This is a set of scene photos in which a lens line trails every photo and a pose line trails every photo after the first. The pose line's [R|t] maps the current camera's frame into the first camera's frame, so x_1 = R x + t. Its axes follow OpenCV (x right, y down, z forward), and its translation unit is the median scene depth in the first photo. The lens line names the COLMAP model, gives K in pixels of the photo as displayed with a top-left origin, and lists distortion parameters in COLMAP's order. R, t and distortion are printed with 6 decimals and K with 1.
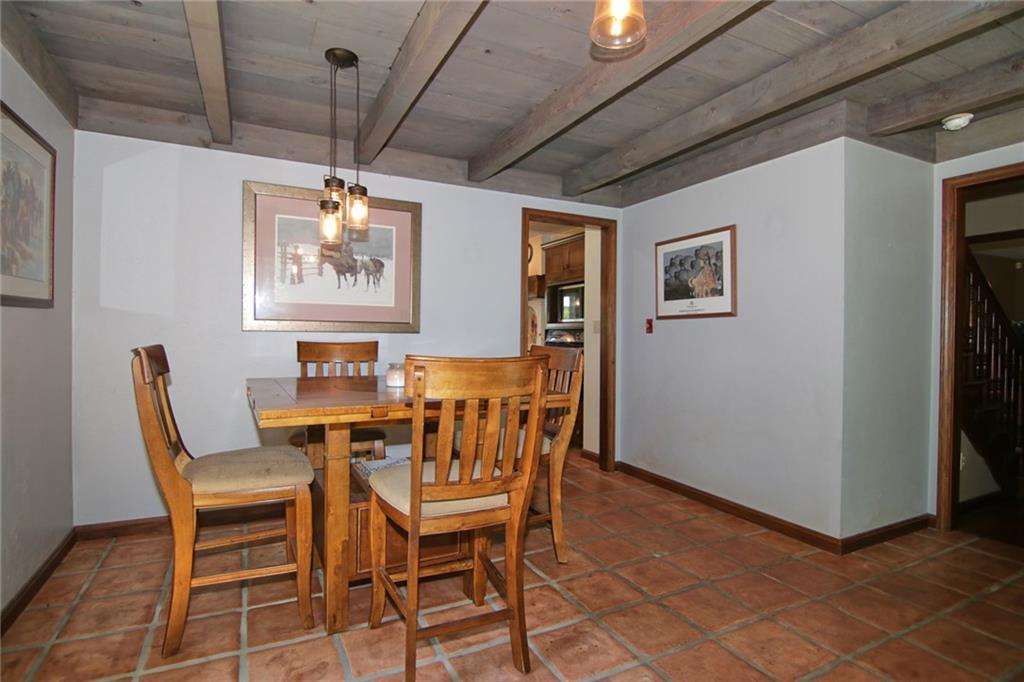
lens RADIAL K [[519.3, 0, 504.3], [0, 519.3, 337.3], [0, 0, 1]] dist [-0.001807, -0.013878]
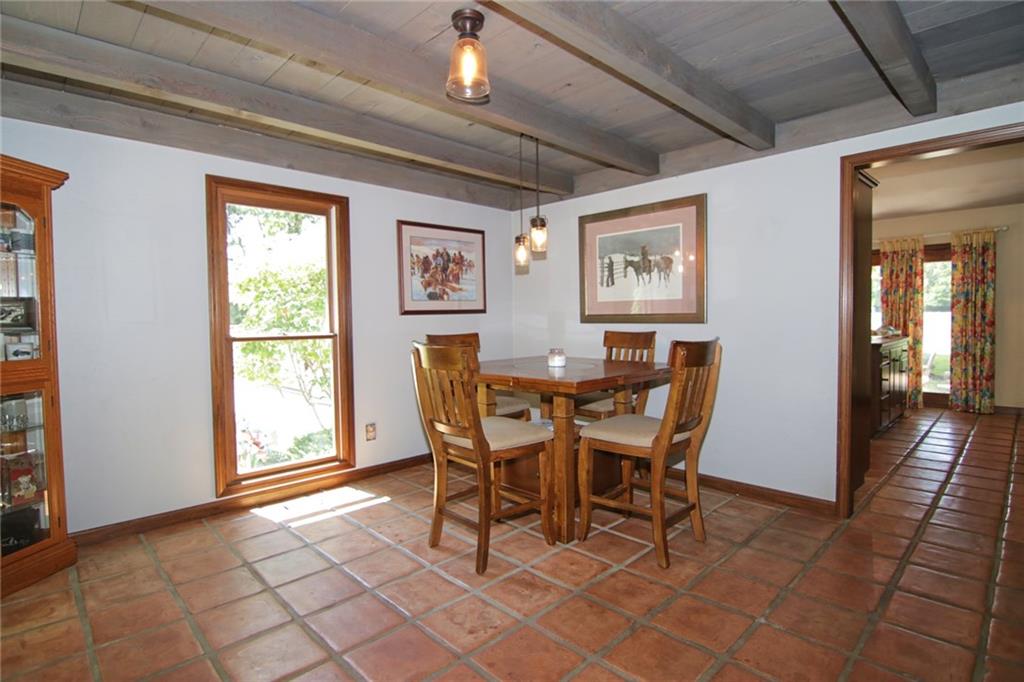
lens RADIAL K [[519.3, 0, 504.3], [0, 519.3, 337.3], [0, 0, 1]] dist [-0.001807, -0.013878]
pose [[0.302916, 0.018232, -0.952843, 0.736196], [0.007690, 0.999738, 0.021574, -0.006159], [0.952986, -0.013862, 0.302696, 0.352328]]
